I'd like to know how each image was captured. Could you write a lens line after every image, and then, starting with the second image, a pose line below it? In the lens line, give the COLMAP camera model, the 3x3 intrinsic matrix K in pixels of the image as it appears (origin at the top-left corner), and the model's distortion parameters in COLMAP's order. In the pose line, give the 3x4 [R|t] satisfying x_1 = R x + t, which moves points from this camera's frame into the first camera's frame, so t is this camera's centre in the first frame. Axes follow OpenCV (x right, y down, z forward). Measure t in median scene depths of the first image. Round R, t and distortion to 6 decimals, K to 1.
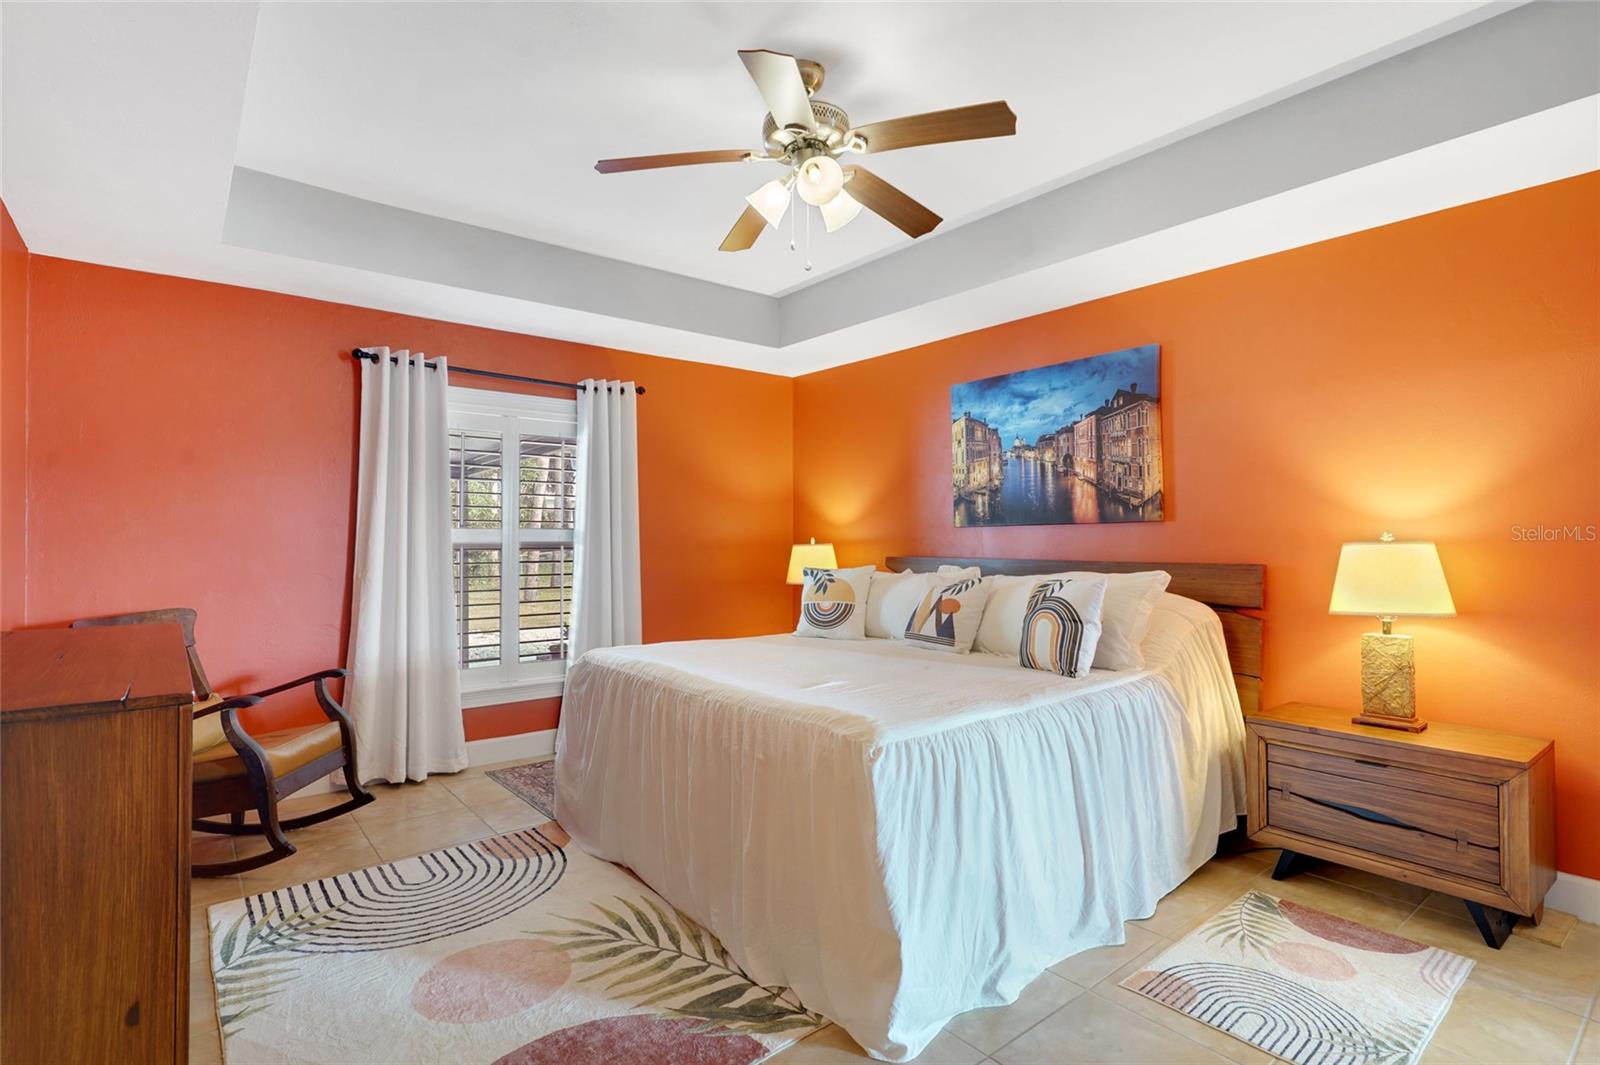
lens RADIAL K [[783.0, 0, 796.9], [0, 783.0, 528.3], [0, 0, 1]] dist [-0.010703, 0.011263]
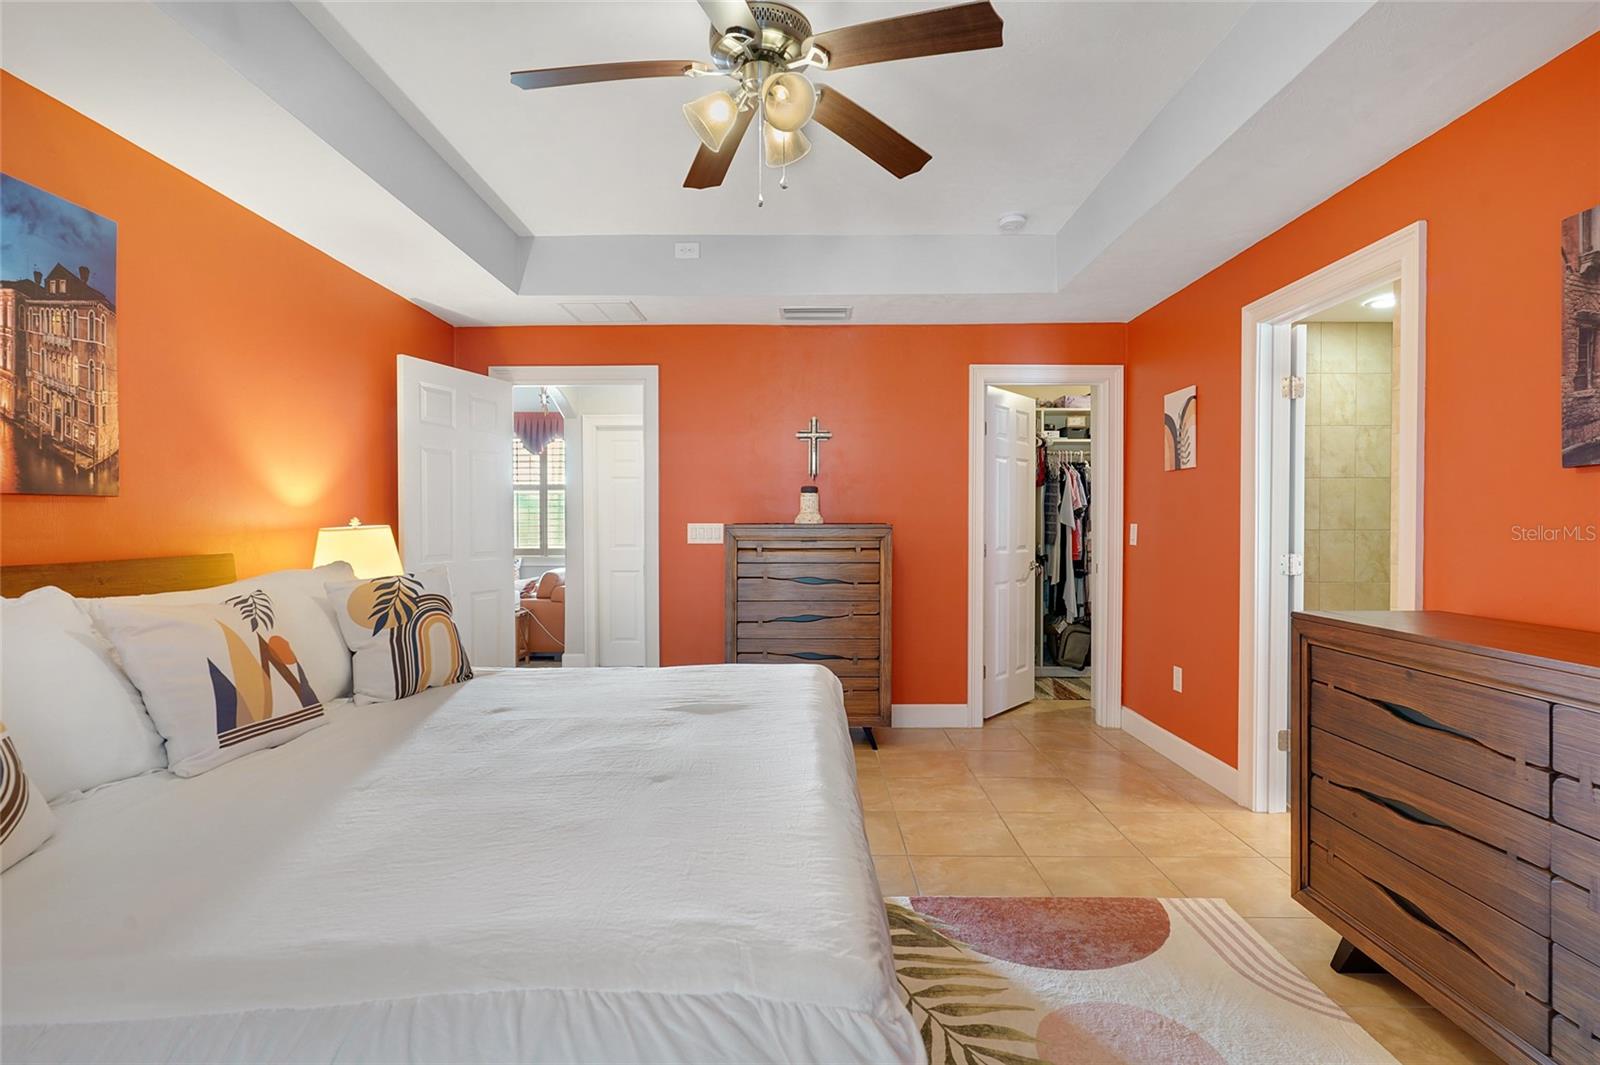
lens RADIAL K [[783.0, 0, 796.9], [0, 783.0, 528.3], [0, 0, 1]] dist [-0.010703, 0.011263]
pose [[-0.775609, 0.000855, 0.631213, -0.381397], [-0.005332, 0.999955, -0.007906, 0.019144], [-0.631191, -0.009497, -0.775570, 1.121693]]
